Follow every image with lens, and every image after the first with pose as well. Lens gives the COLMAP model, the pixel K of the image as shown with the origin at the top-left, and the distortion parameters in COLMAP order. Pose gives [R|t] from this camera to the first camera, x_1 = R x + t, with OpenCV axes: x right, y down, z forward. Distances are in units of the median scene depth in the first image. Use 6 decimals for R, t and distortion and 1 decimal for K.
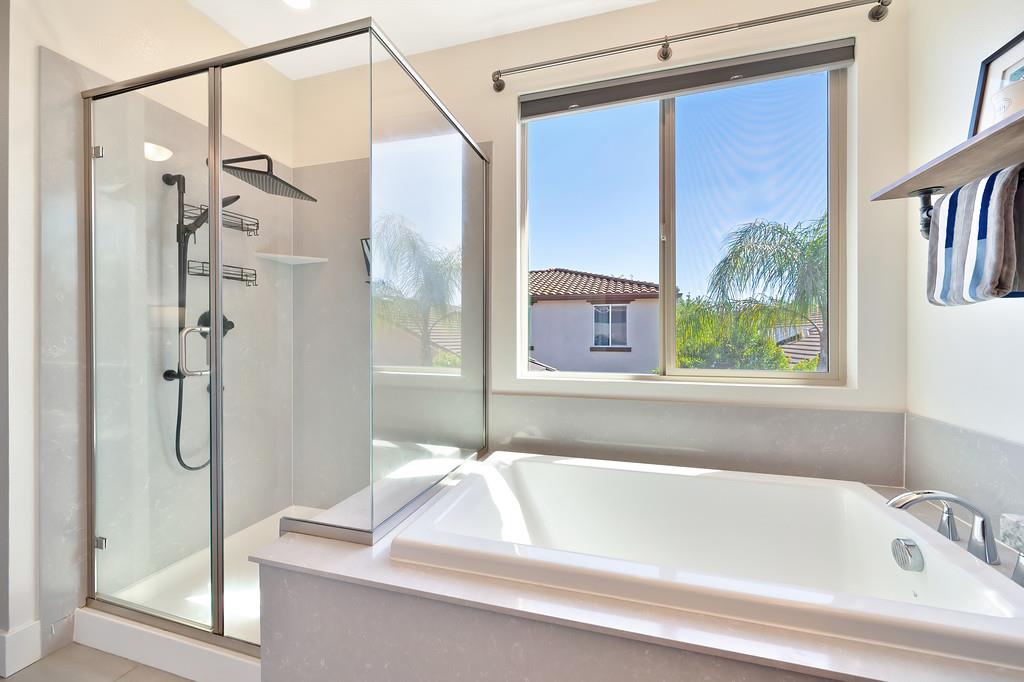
lens RADIAL K [[408.8, 0, 514.9], [0, 408.8, 339.3], [0, 0, 1]] dist [0.001613, 0.000233]
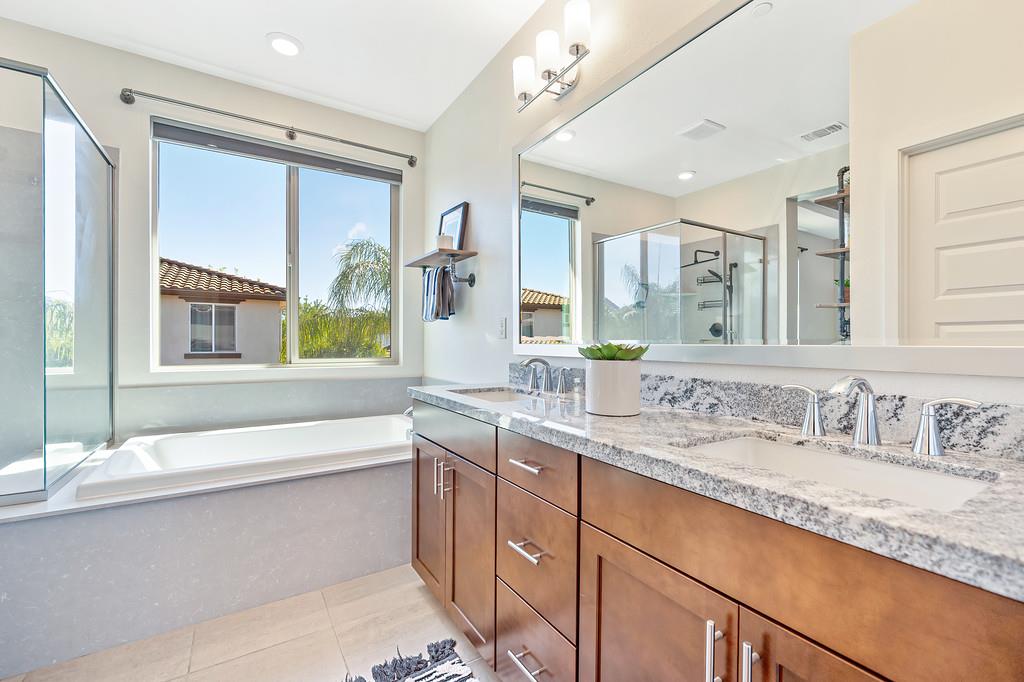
lens RADIAL K [[430.8, 0, 510.0], [0, 430.8, 346.3], [0, 0, 1]] dist [-0.001625, -0.000041]
pose [[0.664566, -0.002094, 0.747226, -0.213150], [0.000691, 0.999997, 0.002188, 0.023182], [-0.747229, -0.000937, 0.664566, -0.485580]]
